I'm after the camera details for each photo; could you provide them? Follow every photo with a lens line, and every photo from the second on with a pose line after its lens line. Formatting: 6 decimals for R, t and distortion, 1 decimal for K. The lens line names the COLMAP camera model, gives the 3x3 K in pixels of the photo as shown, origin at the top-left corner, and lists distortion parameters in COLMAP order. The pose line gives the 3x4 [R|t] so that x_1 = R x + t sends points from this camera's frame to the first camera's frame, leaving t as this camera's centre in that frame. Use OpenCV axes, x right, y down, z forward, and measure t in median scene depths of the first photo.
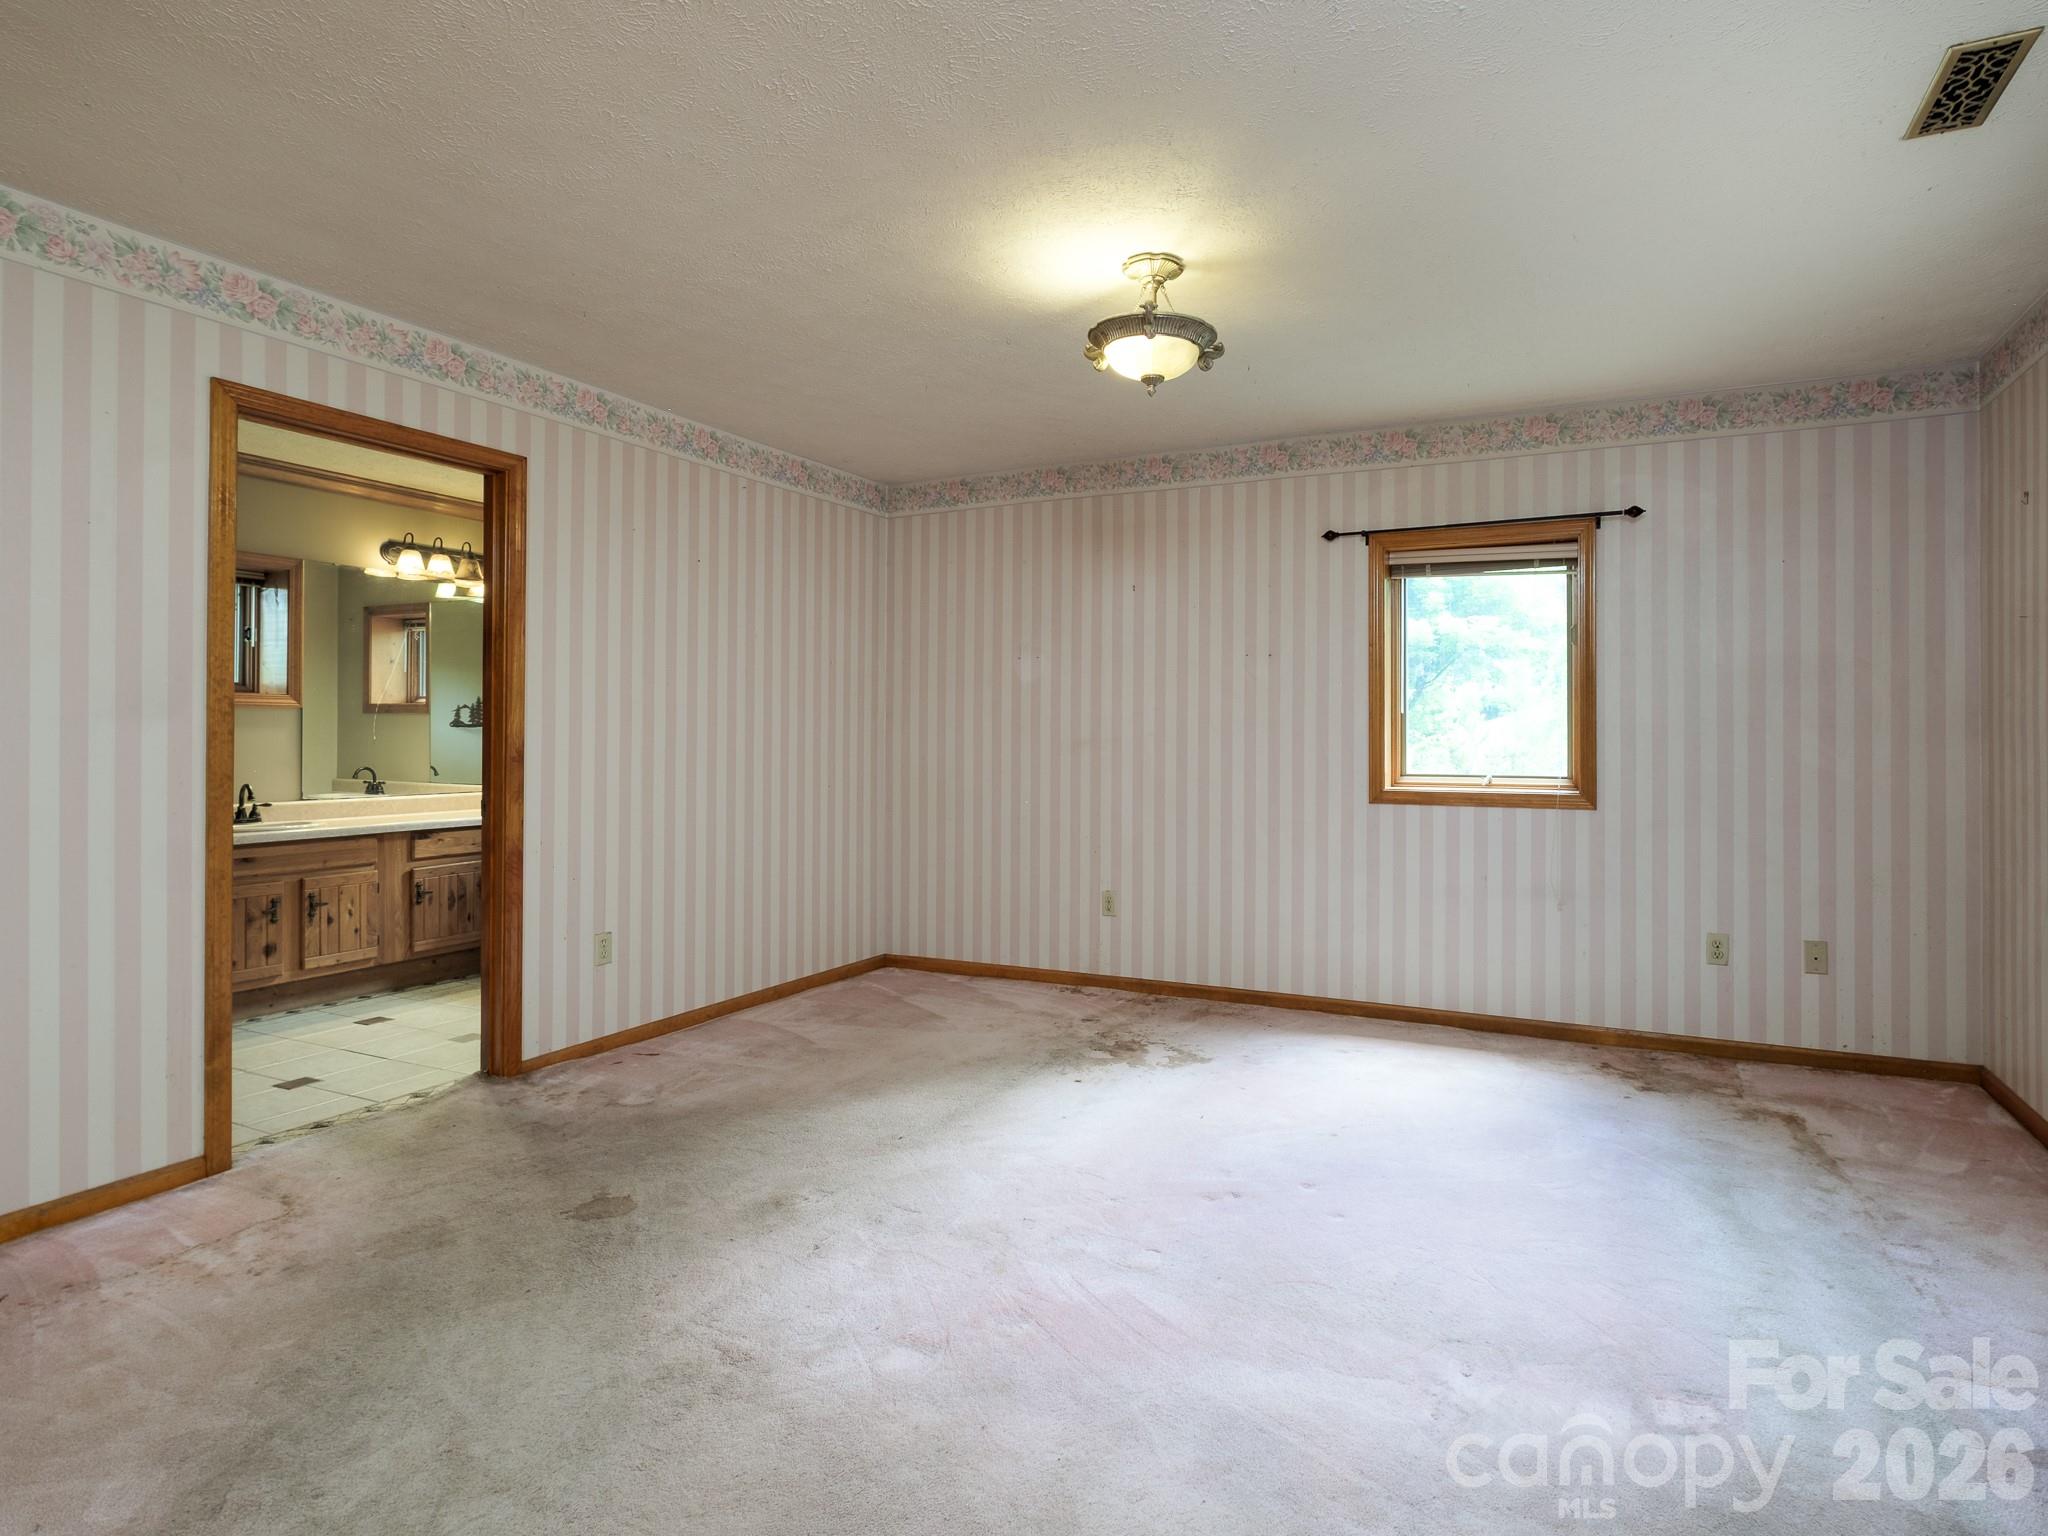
lens RADIAL K [[1006.3, 0, 1171.2], [0, 1006.3, 747.2], [0, 0, 1]] dist [-0.013887, -0.000390]
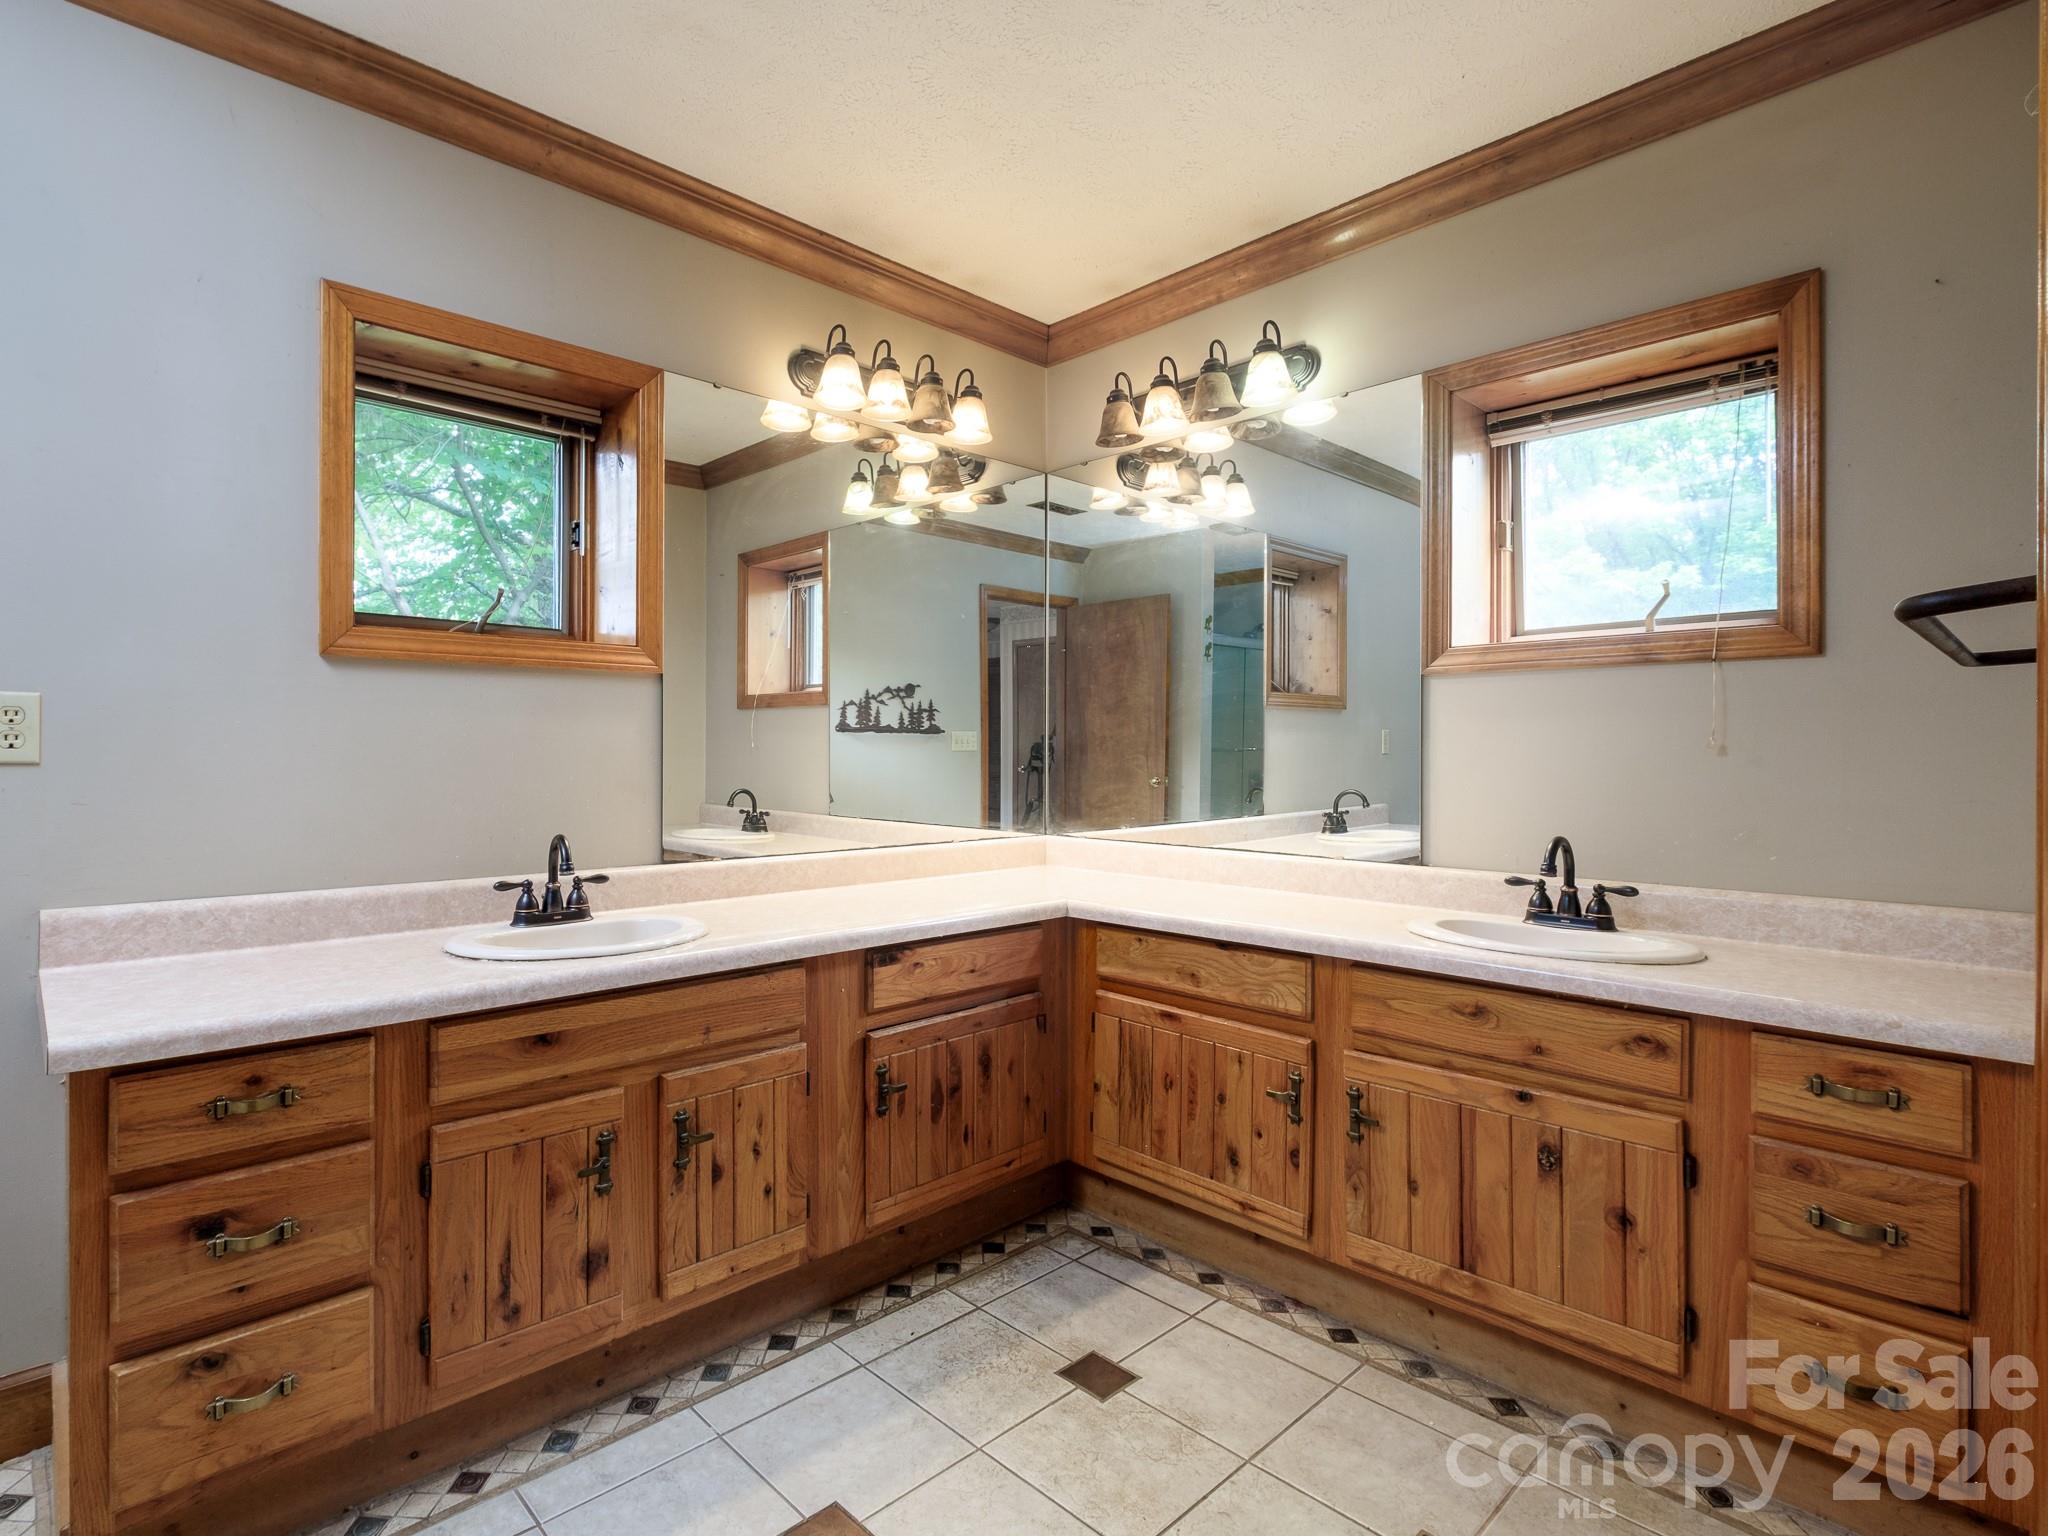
lens RADIAL K [[1051.4, 0, 1024.0], [0, 1051.4, 768.0], [0, 0, 1]] dist [-0.001076, -0.001078]
pose [[0.925038, 0.002201, -0.379868, -0.532453], [-0.001065, 0.999994, 0.003200, 0.004986], [0.379873, -0.002555, 0.925035, 0.612066]]
